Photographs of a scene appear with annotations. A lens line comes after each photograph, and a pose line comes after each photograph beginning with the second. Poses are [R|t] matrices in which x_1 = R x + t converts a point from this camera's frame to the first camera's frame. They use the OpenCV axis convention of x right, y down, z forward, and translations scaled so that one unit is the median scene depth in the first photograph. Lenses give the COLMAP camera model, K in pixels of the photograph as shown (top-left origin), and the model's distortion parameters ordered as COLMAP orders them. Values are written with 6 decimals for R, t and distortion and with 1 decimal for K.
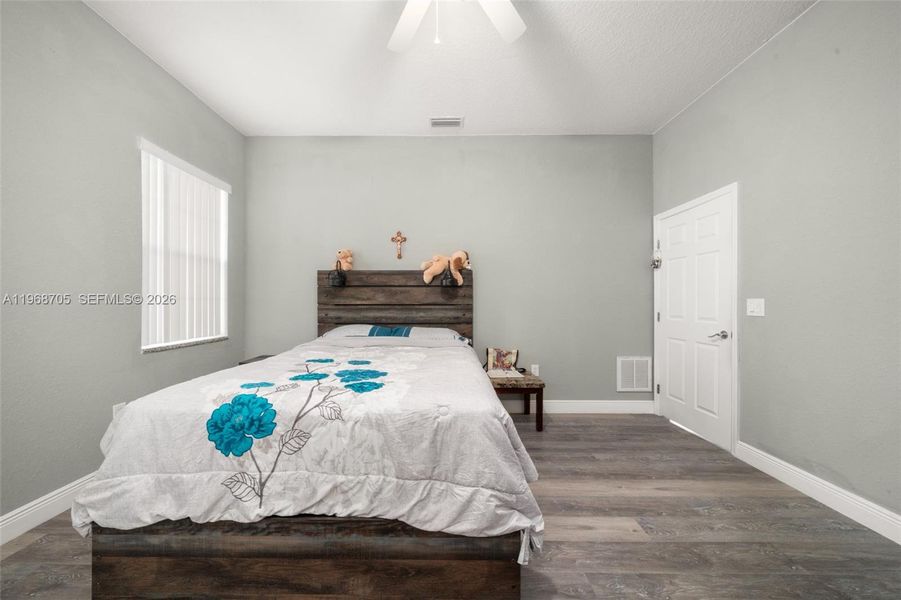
lens RADIAL K [[304.5, 0, 443.6], [0, 304.5, 302.5], [0, 0, 1]] dist [-0.002045, -0.000103]
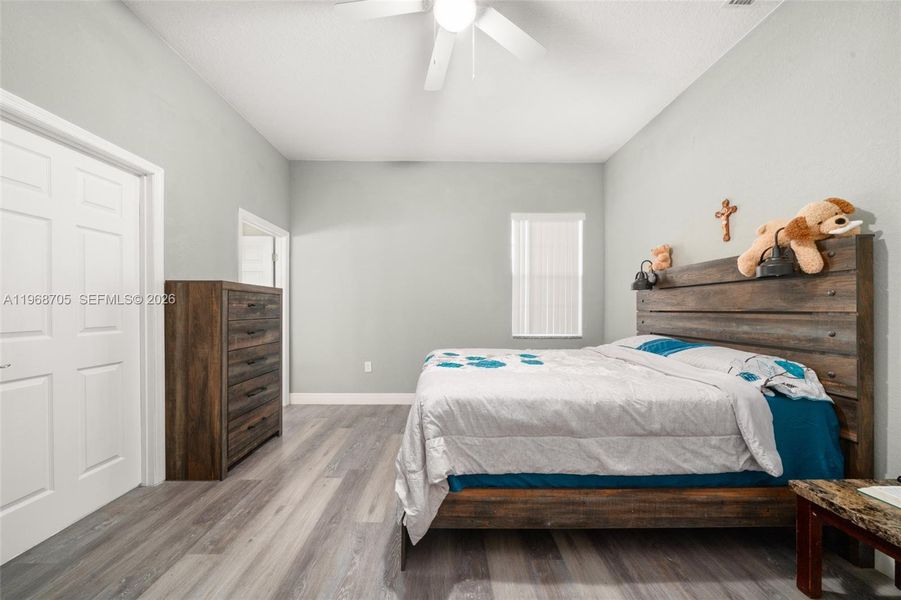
lens RADIAL K [[311.5, 0, 449.7], [0, 311.5, 309.0], [0, 0, 1]] dist [-0.001482, -0.000105]
pose [[0.026676, 0.000515, -0.999644, 0.533026], [-0.001666, 0.999999, 0.000471, 0.001552], [0.999643, 0.001653, 0.026677, 0.411528]]
